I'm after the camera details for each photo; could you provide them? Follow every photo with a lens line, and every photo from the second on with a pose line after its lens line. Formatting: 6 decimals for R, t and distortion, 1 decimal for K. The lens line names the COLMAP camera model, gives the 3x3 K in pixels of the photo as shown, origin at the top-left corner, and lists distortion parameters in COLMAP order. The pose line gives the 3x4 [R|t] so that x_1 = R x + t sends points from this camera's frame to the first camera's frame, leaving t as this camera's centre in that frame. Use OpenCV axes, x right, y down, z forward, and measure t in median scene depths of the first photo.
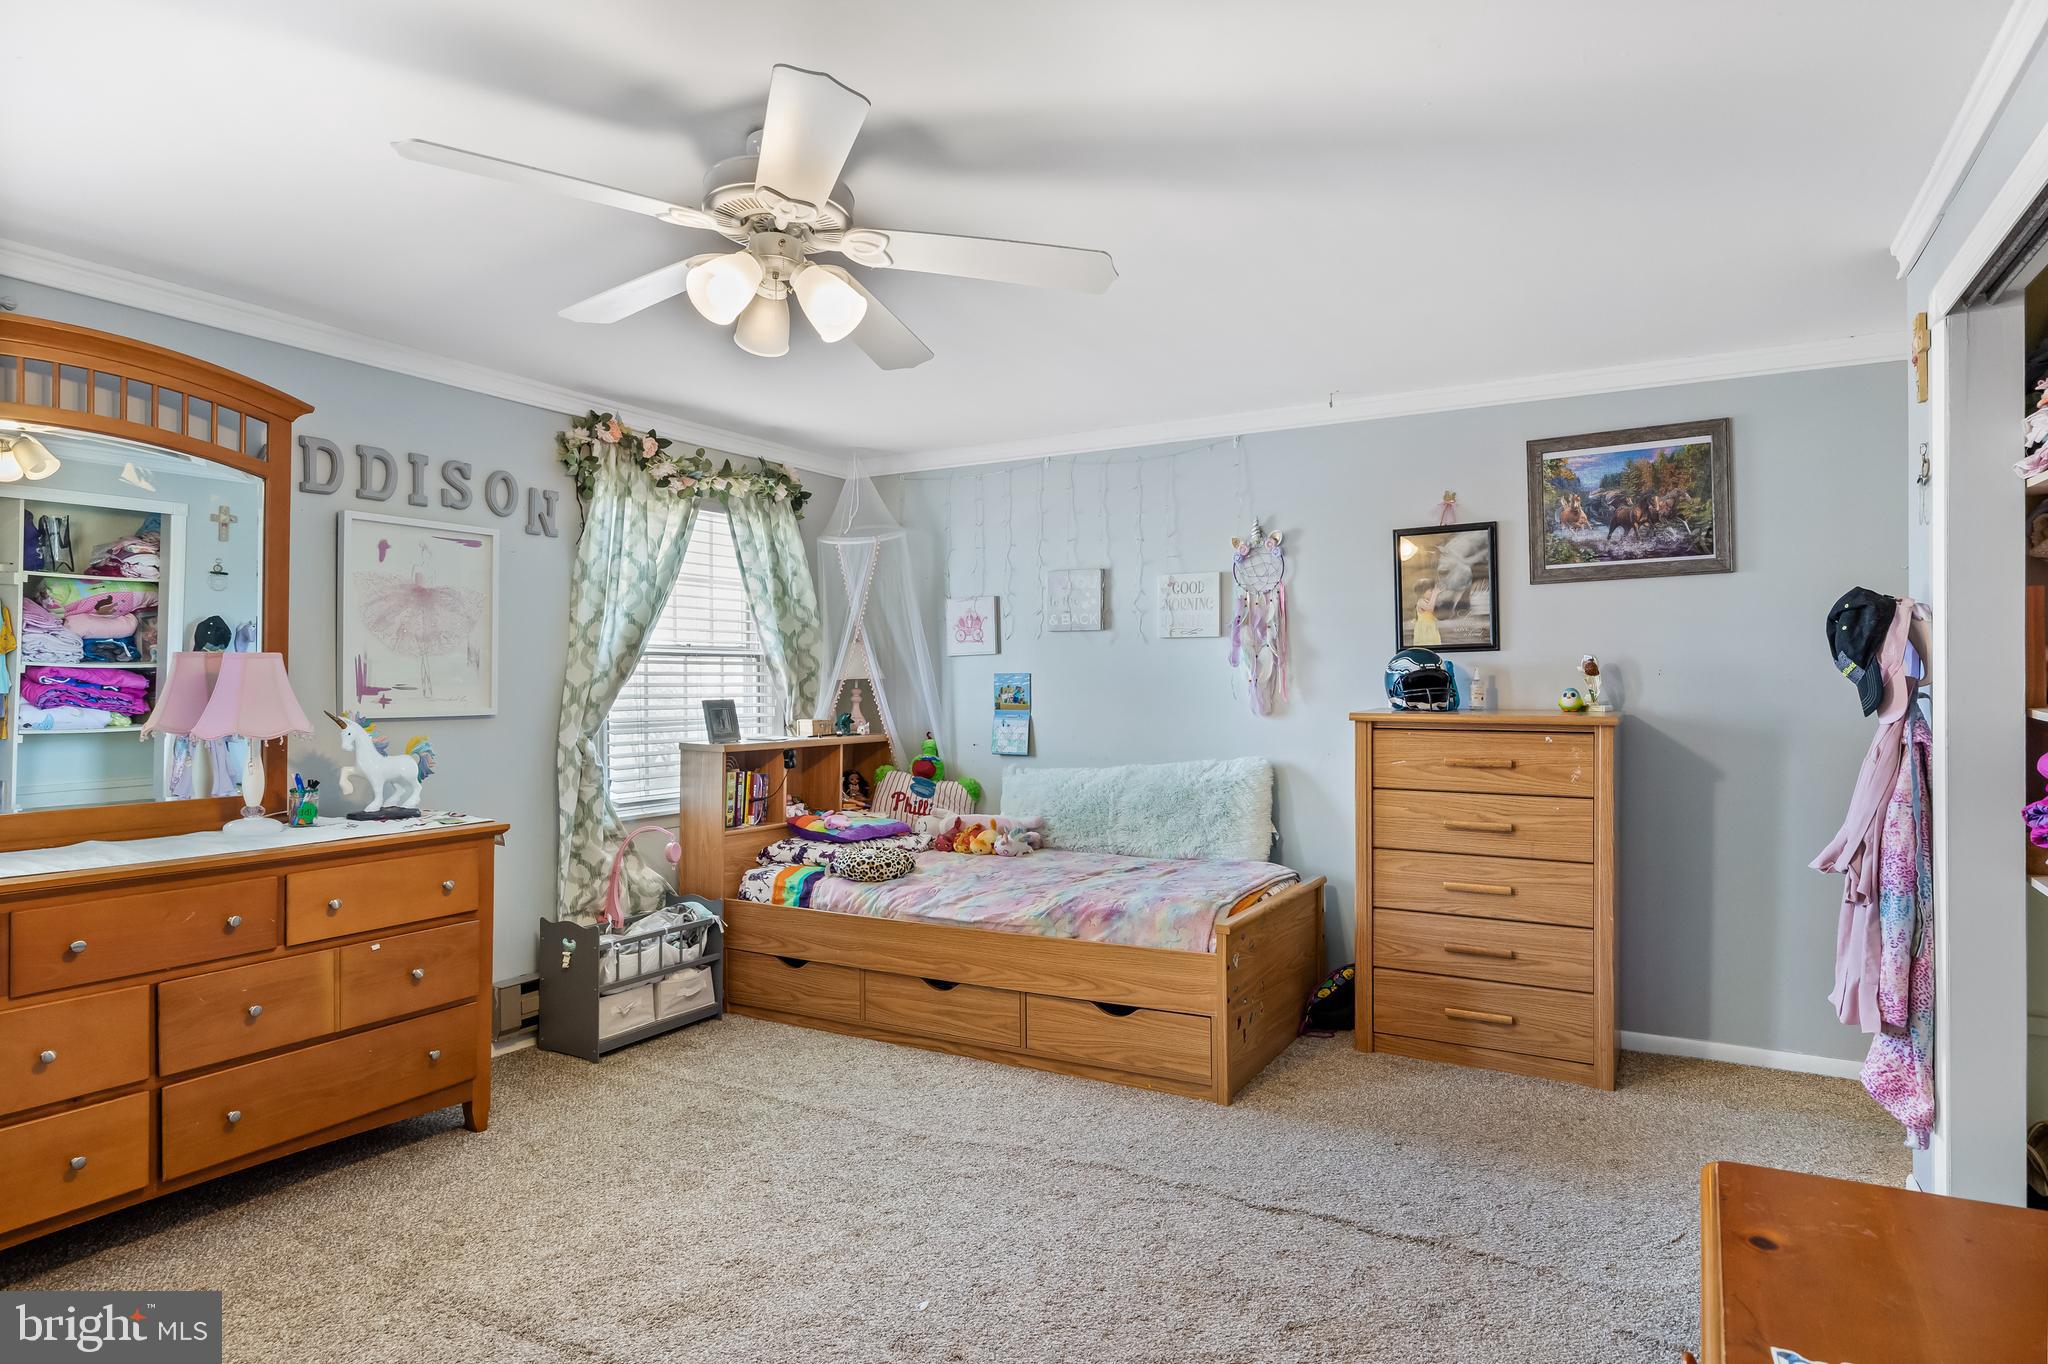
lens RADIAL K [[1152.8, 0, 1027.7], [0, 1152.8, 674.5], [0, 0, 1]] dist [-0.002470, -0.001357]
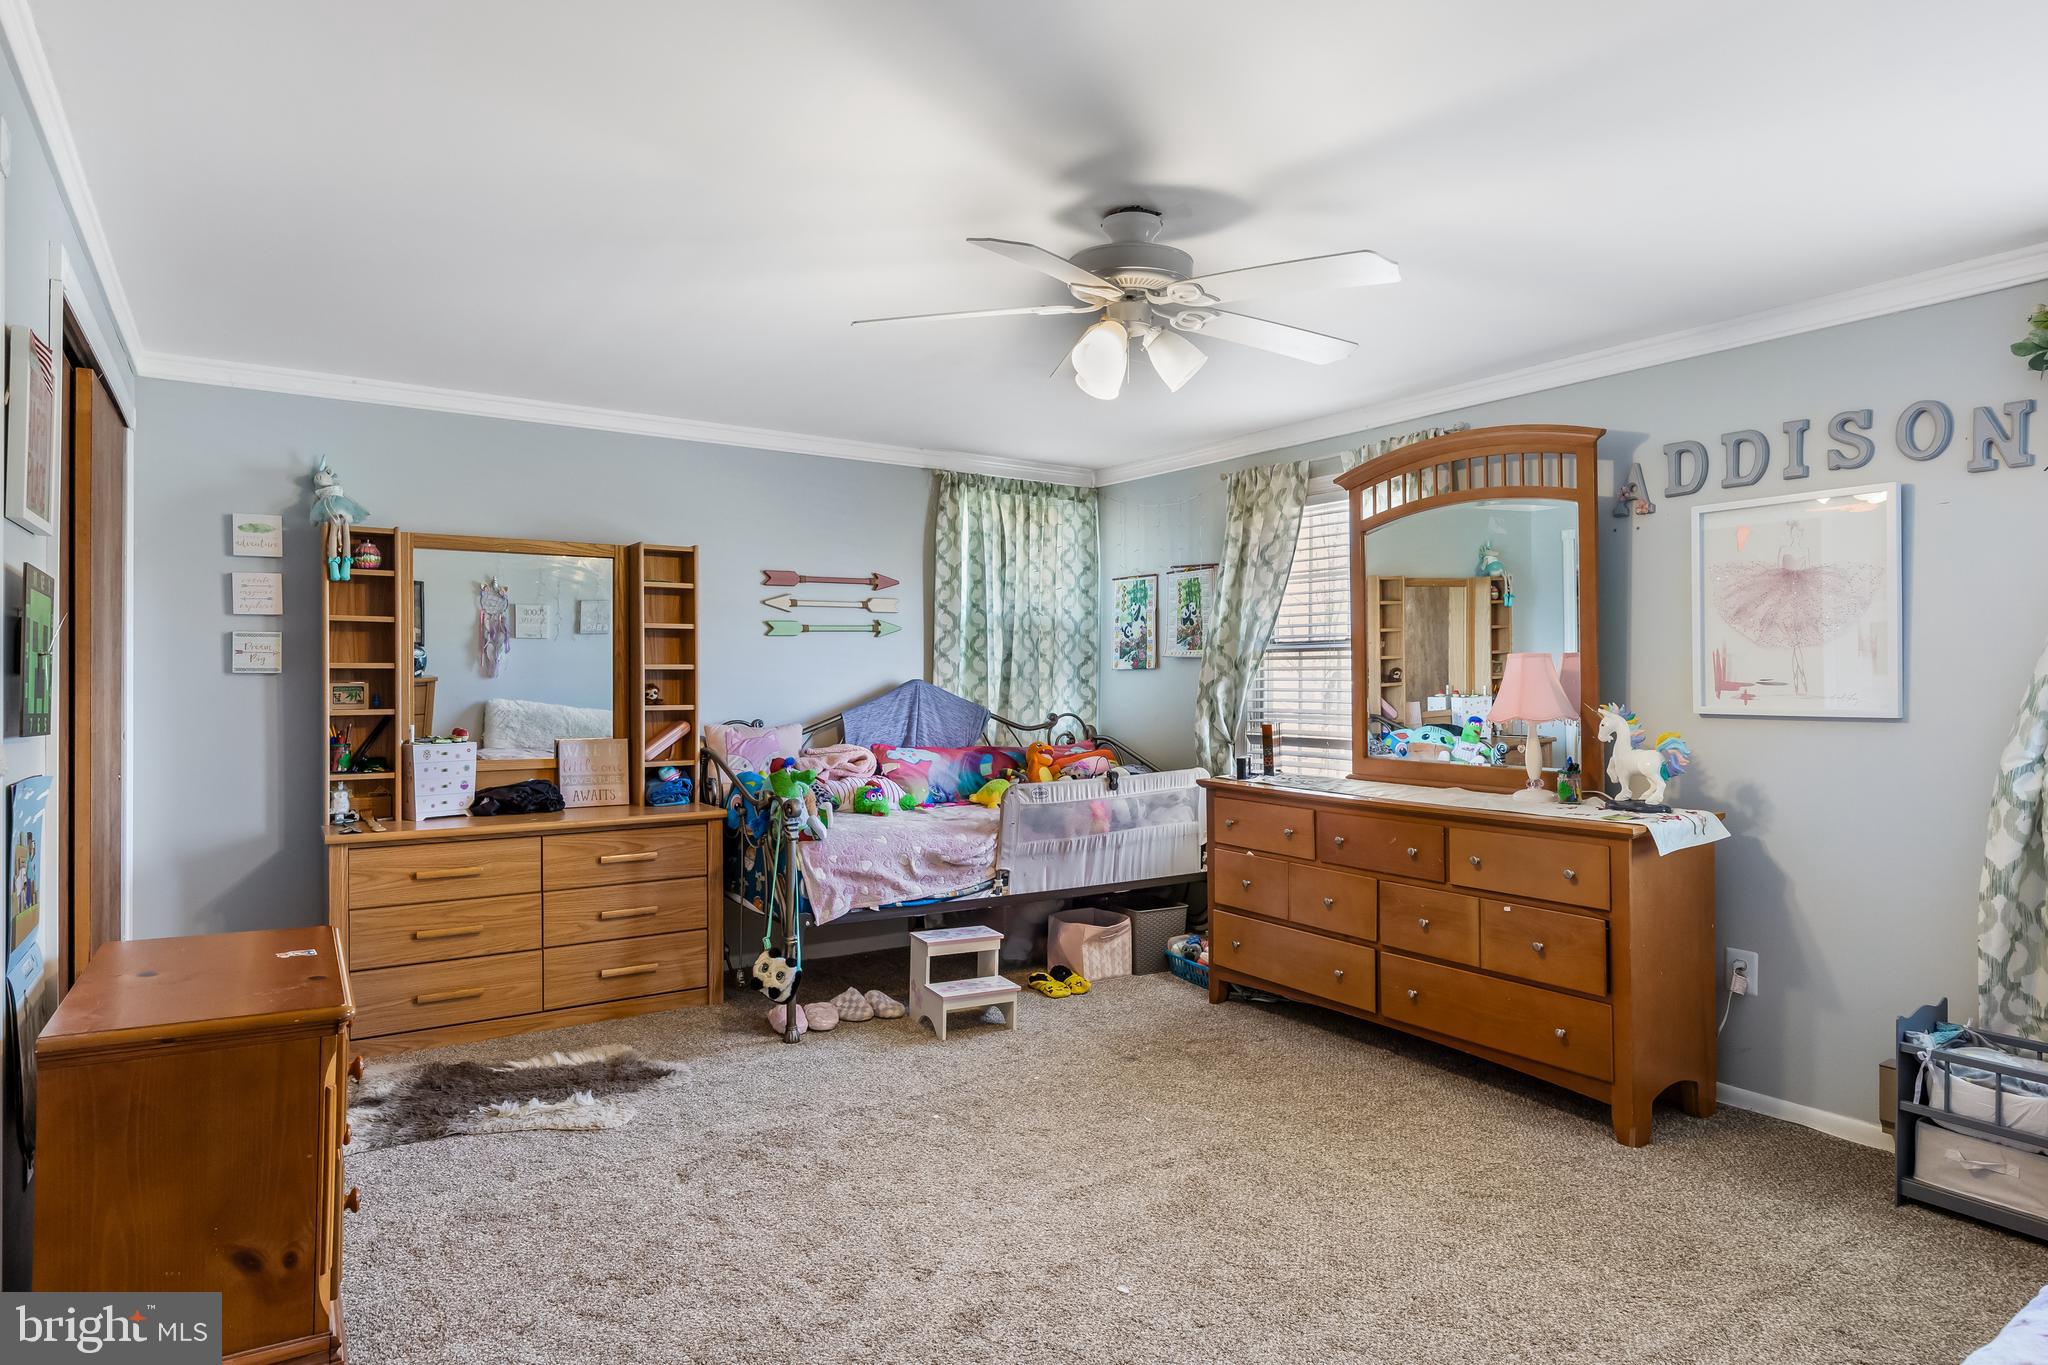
lens RADIAL K [[1152.8, 0, 1028.5], [0, 1152.8, 682.0], [0, 0, 1]] dist [-0.002470, -0.001357]
pose [[-0.462995, 0.000436, -0.886361, 0.632785], [0.006598, 0.999974, -0.002955, 0.011012], [0.886336, -0.007216, -0.462986, 1.052371]]
